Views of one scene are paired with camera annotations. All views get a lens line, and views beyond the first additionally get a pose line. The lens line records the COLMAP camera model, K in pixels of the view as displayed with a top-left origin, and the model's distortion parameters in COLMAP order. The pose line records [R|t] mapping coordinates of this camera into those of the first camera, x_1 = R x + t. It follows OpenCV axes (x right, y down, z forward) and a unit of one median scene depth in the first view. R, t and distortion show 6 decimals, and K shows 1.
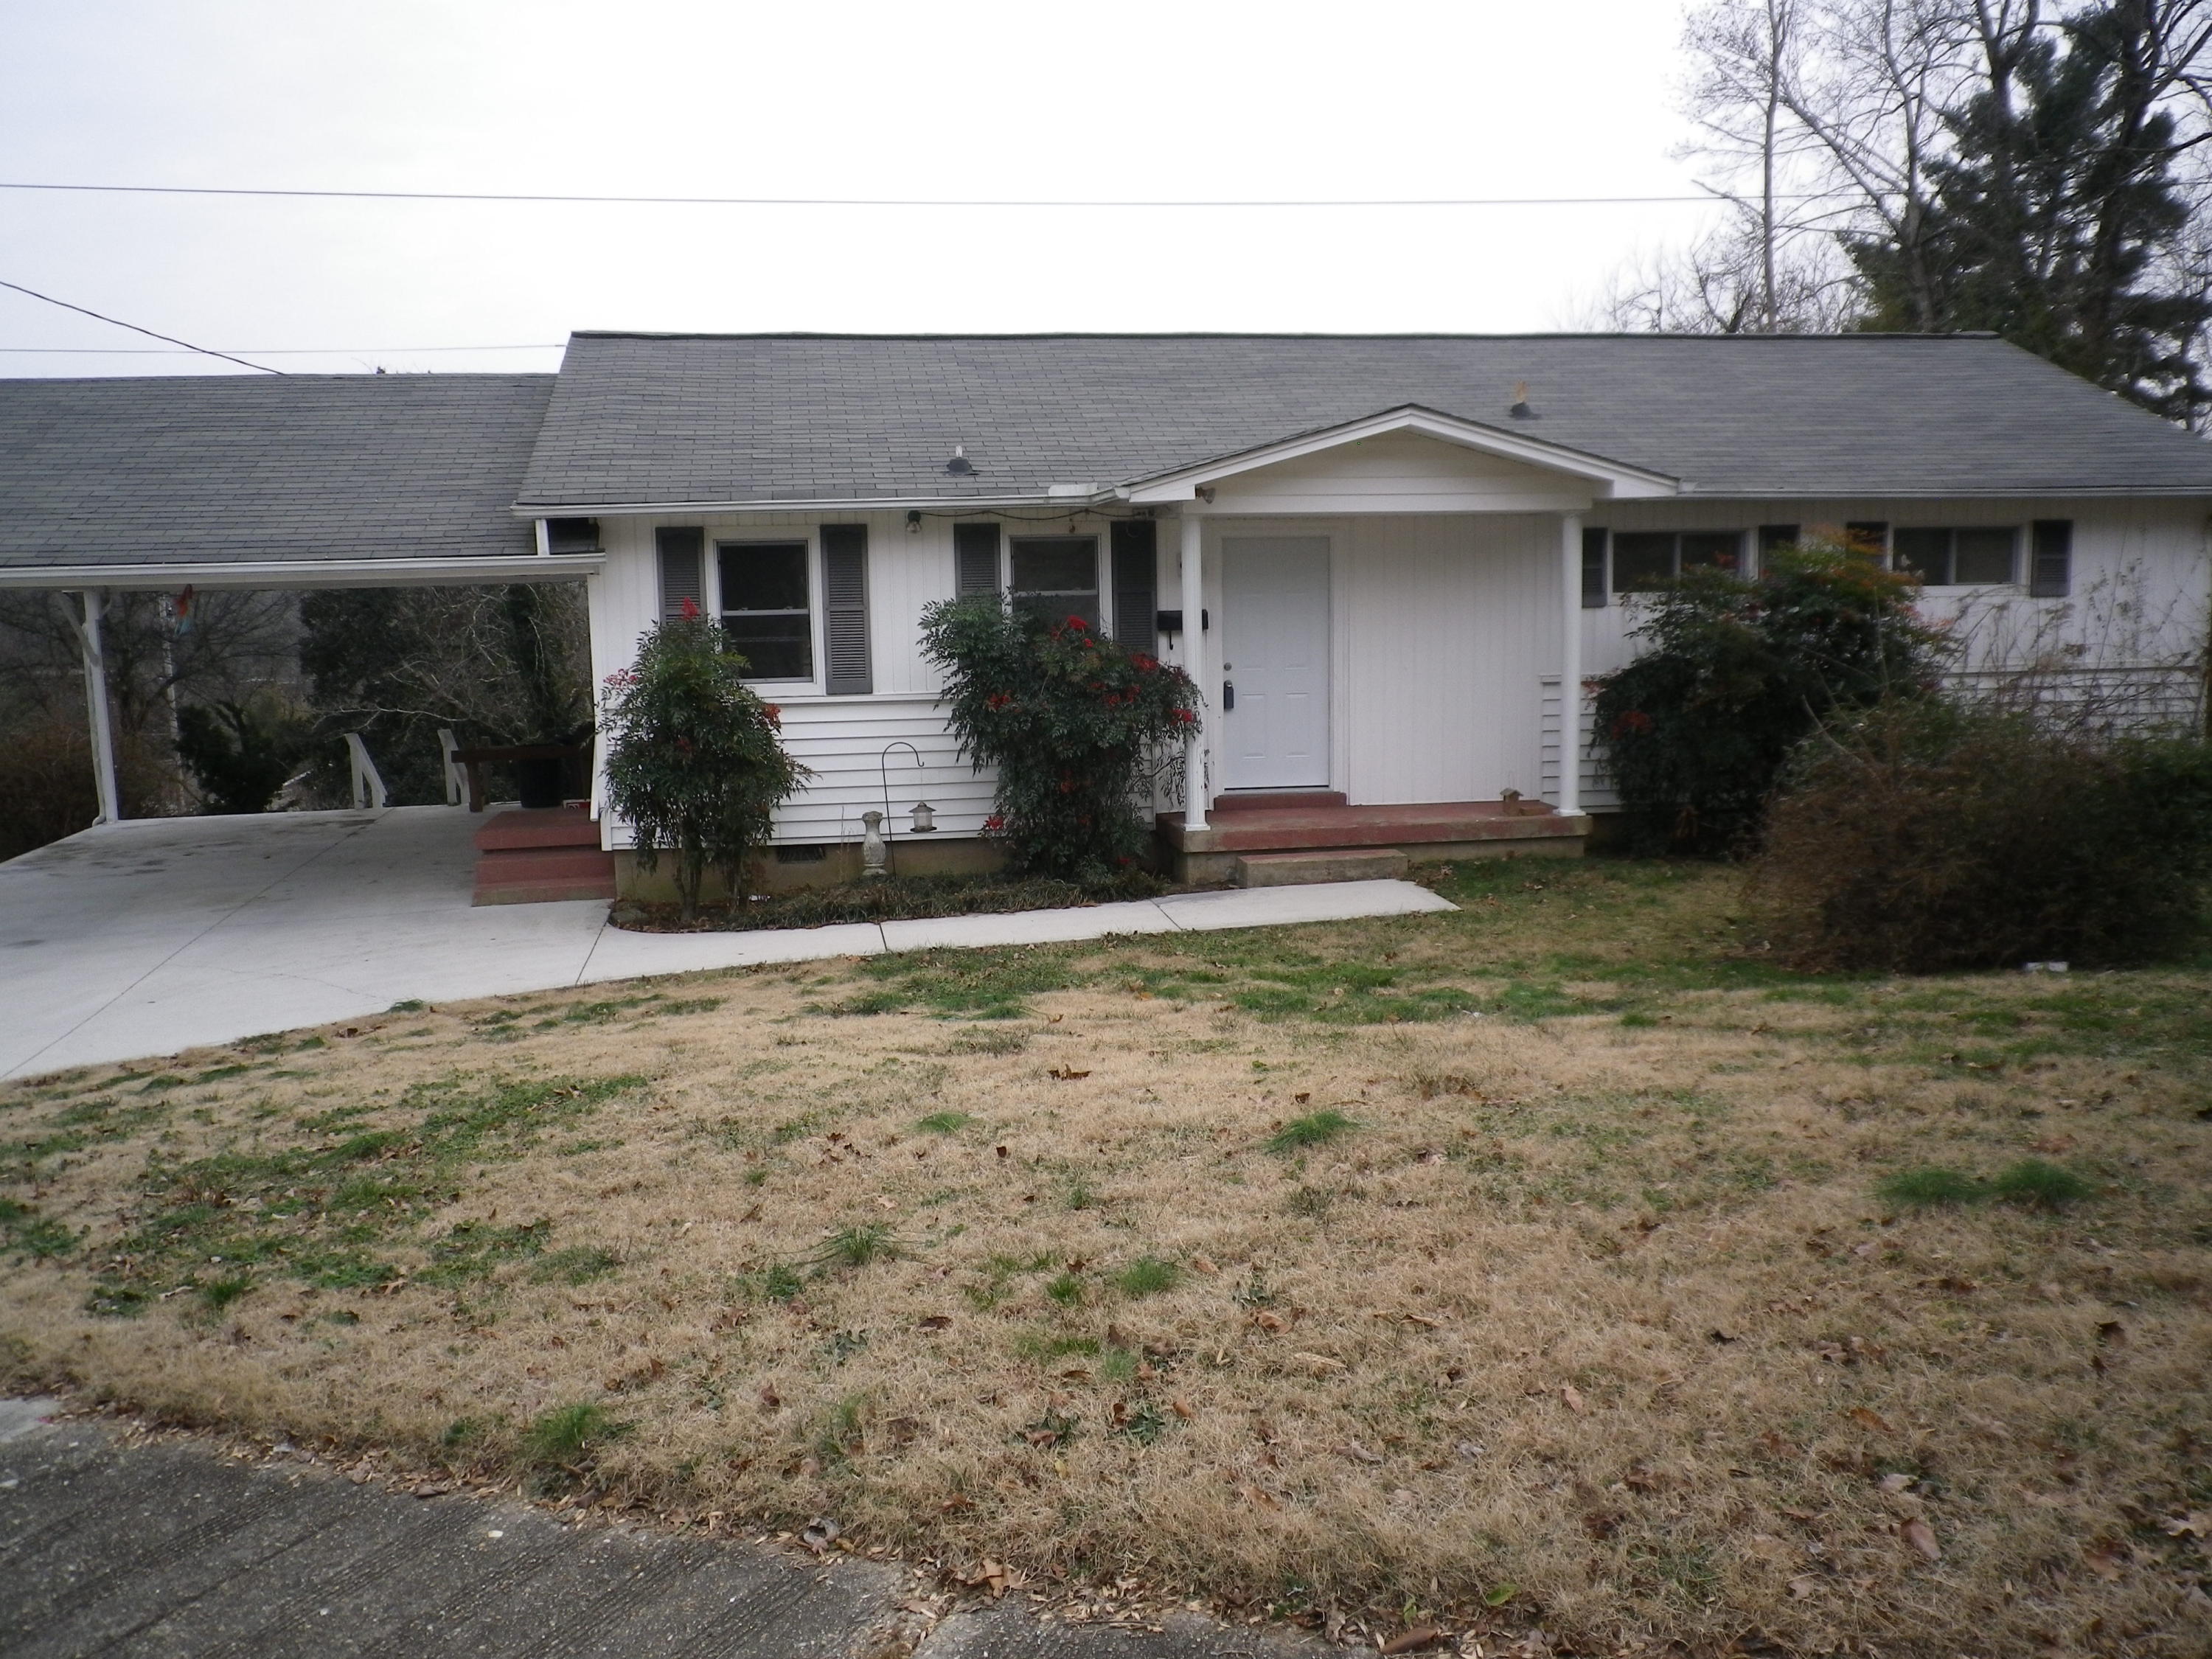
lens RADIAL K [[1893.2, 0, 1088.4], [0, 1893.2, 835.8], [0, 0, 1]] dist [-0.011212, 0.007325]
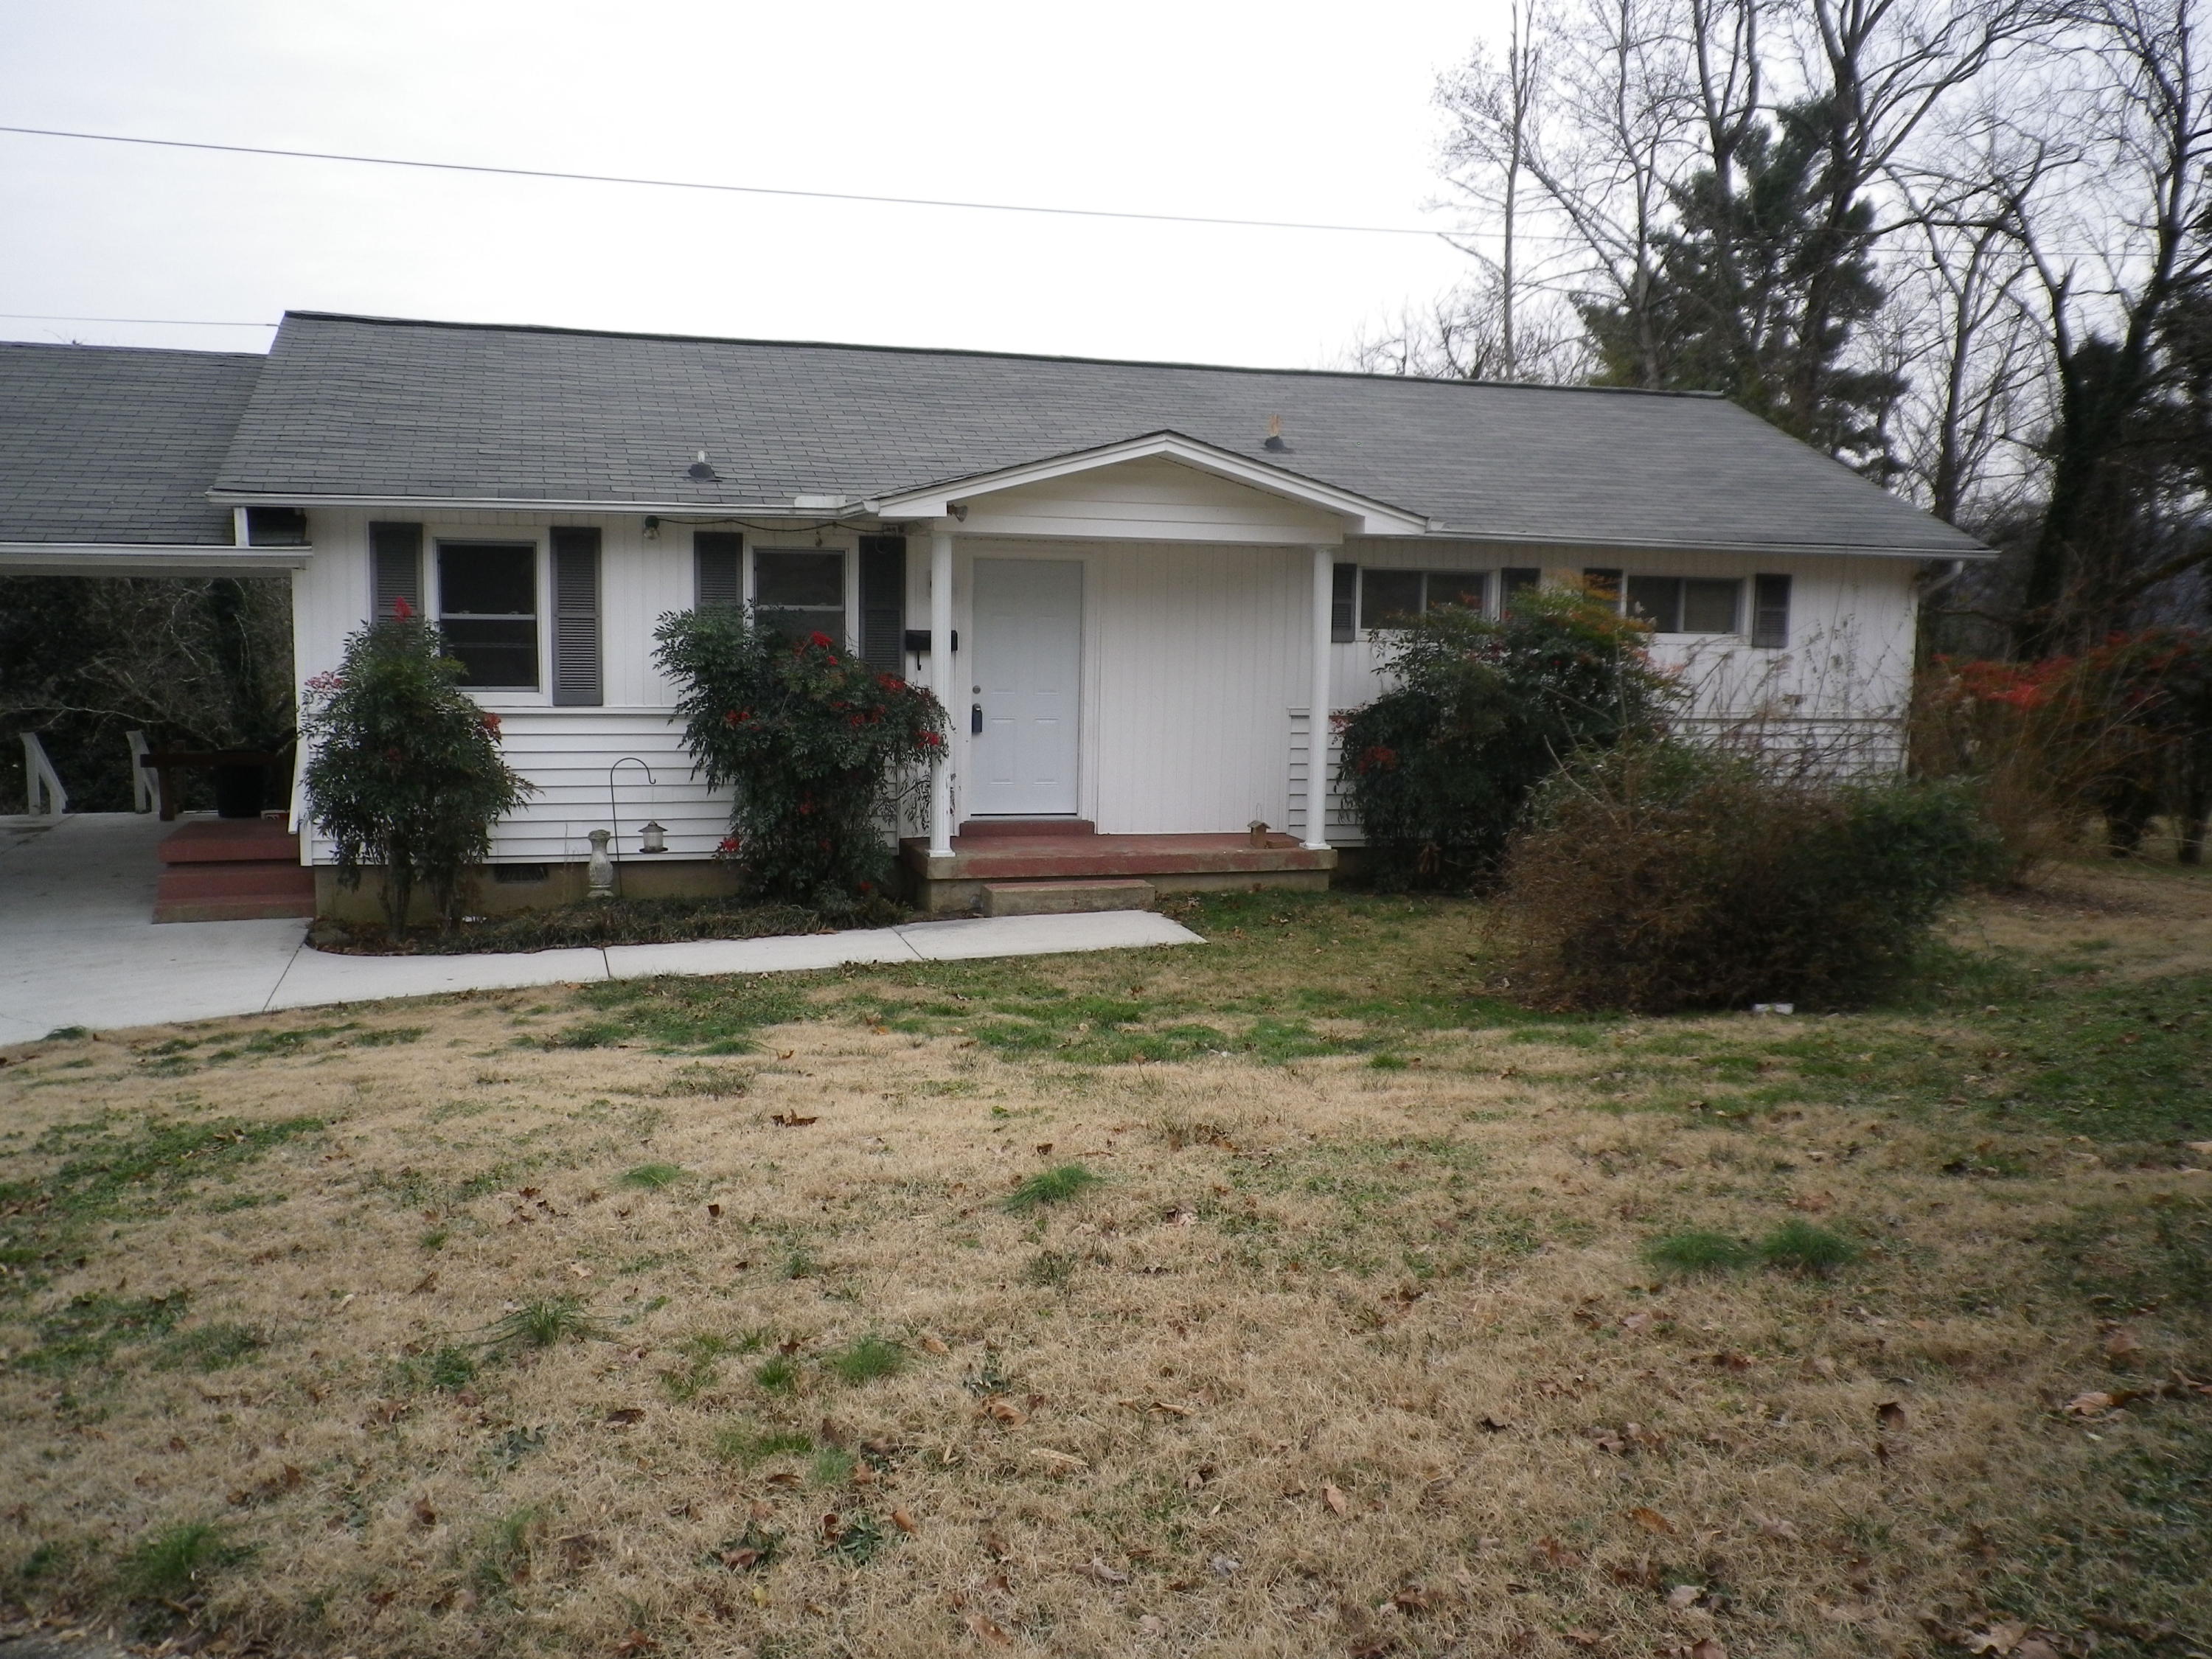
lens RADIAL K [[1893.2, 0, 1088.4], [0, 1893.2, 835.8], [0, 0, 1]] dist [-0.011212, 0.007325]
pose [[0.990909, 0.021555, 0.132793, 0.003005], [-0.019828, 0.999701, -0.014317, -0.001314], [-0.133062, 0.011554, 0.991040, 0.029268]]
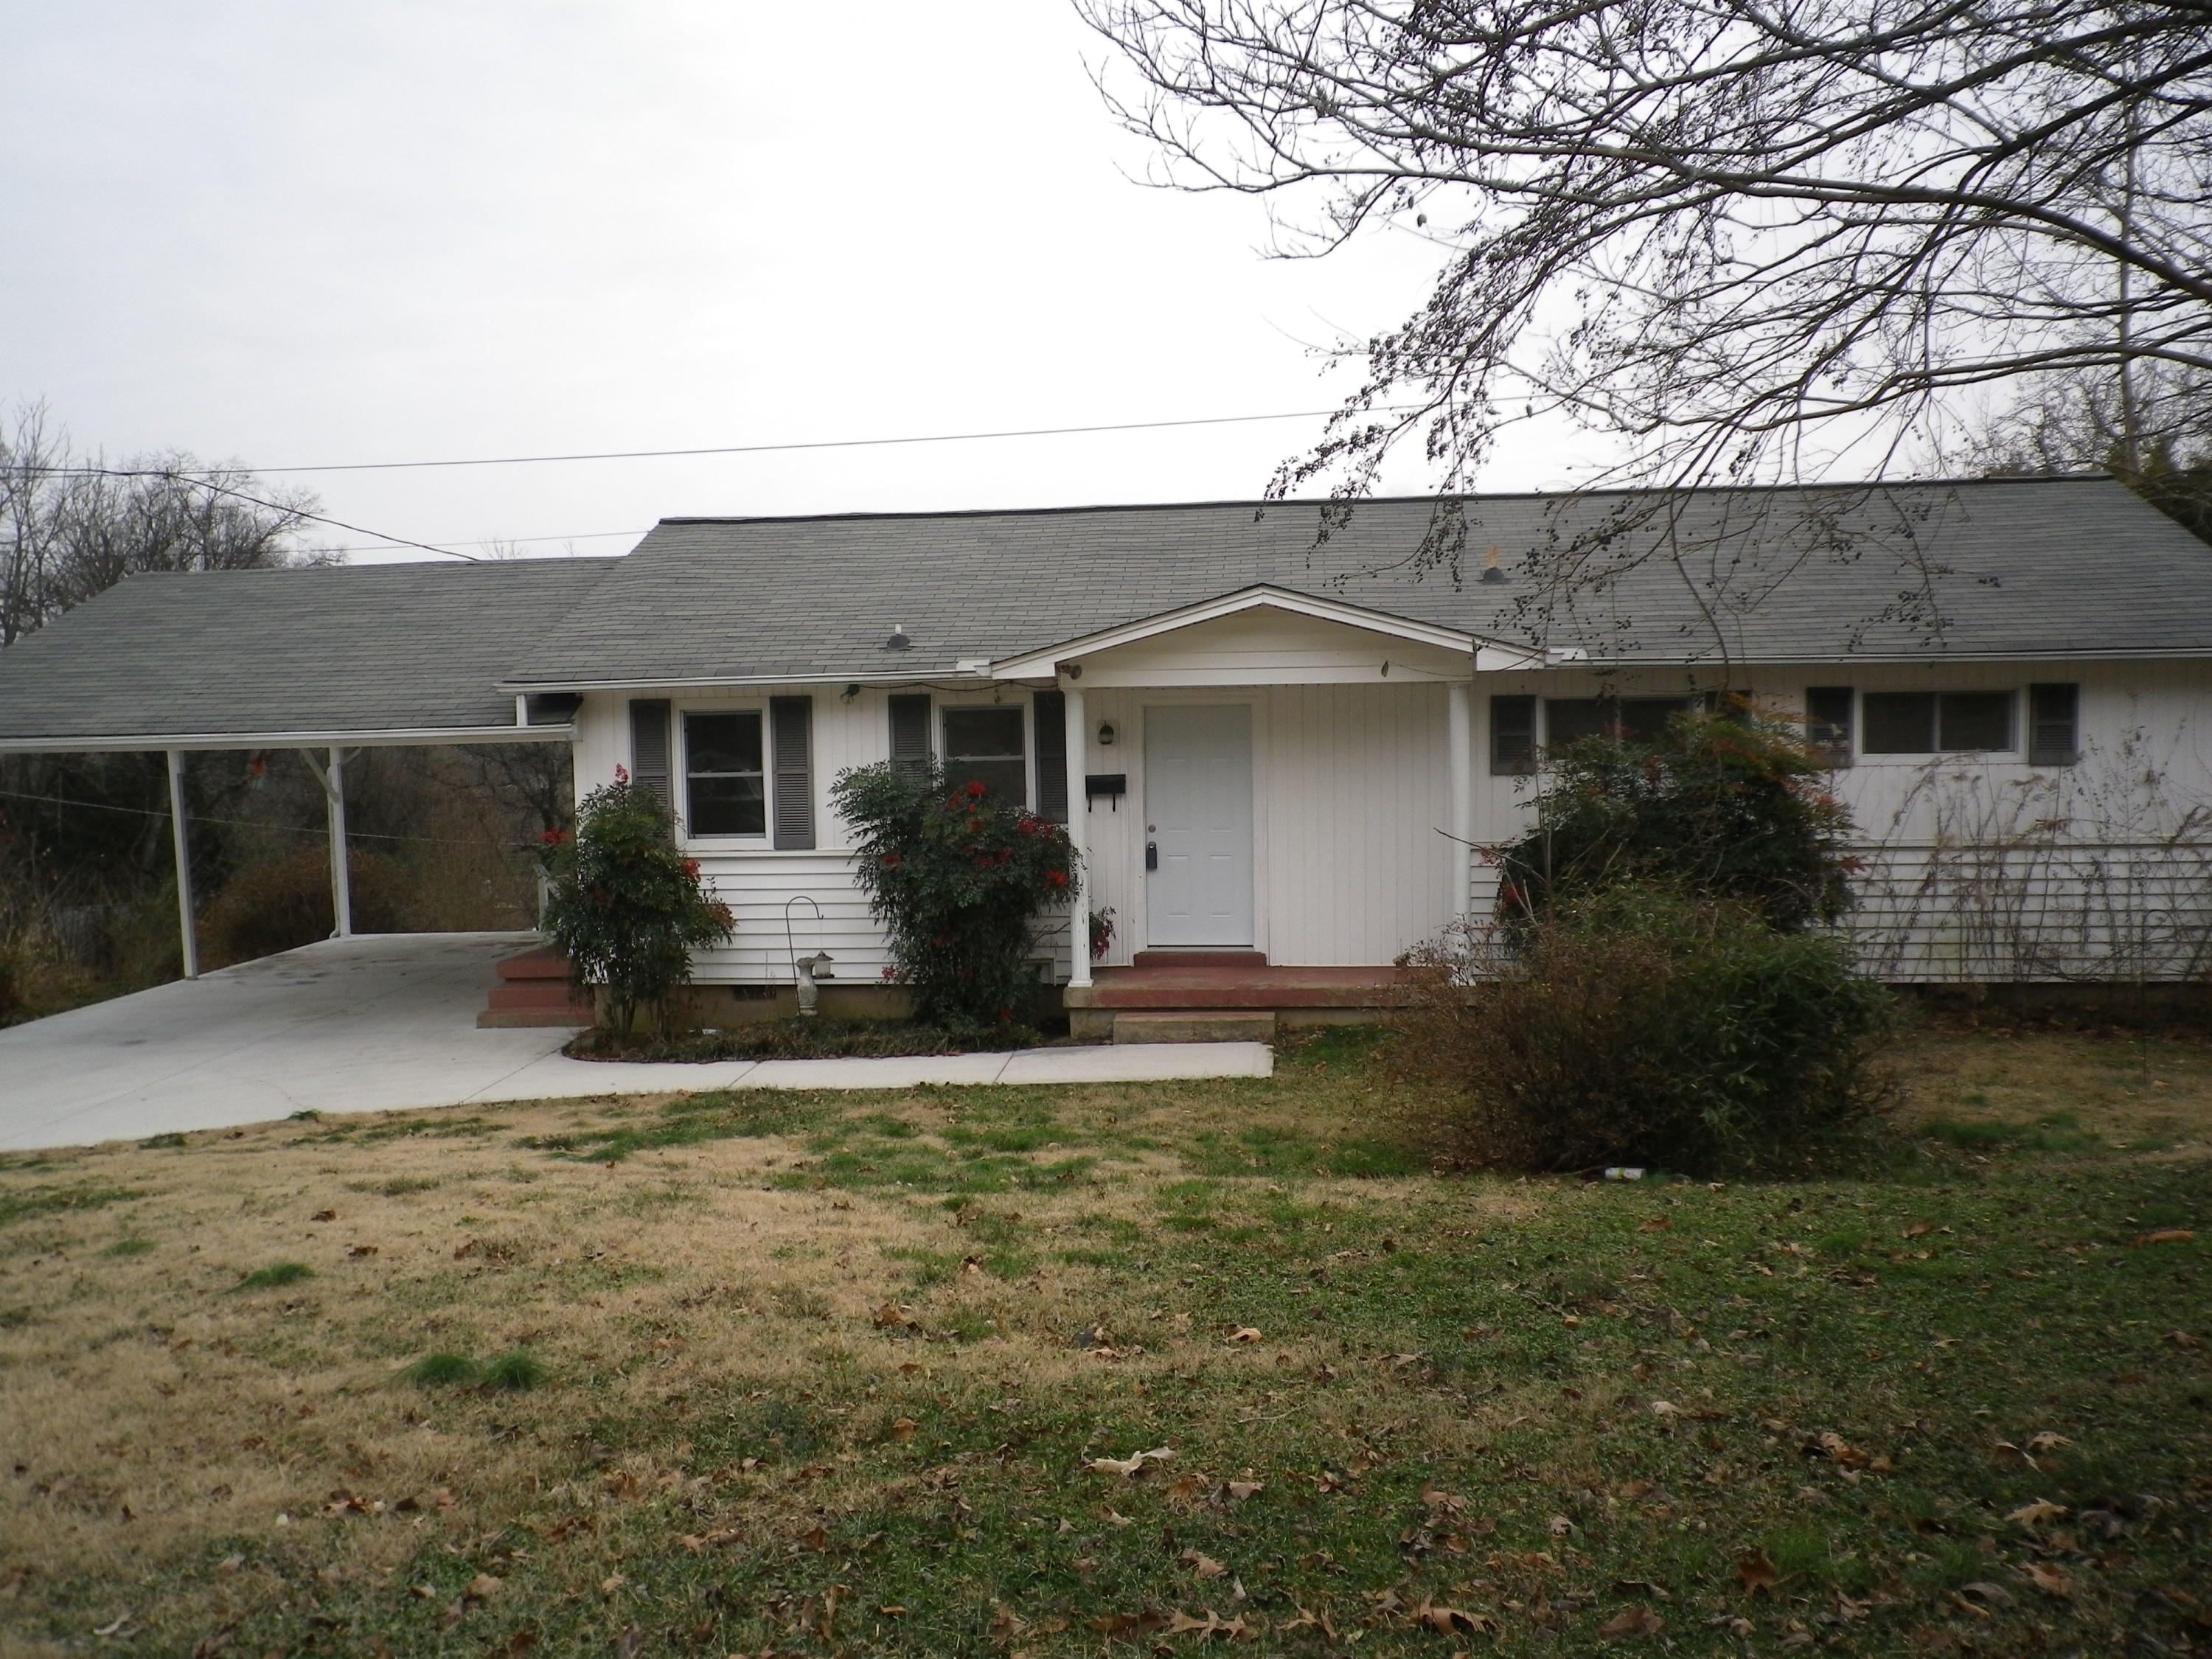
lens RADIAL K [[1893.2, 0, 1088.4], [0, 1893.2, 835.8], [0, 0, 1]] dist [-0.011212, 0.007325]
pose [[0.964504, 0.017968, -0.263455, 0.354191], [-0.033979, 0.997833, -0.056342, -0.028786], [0.261871, 0.063294, 0.963025, -0.014198]]
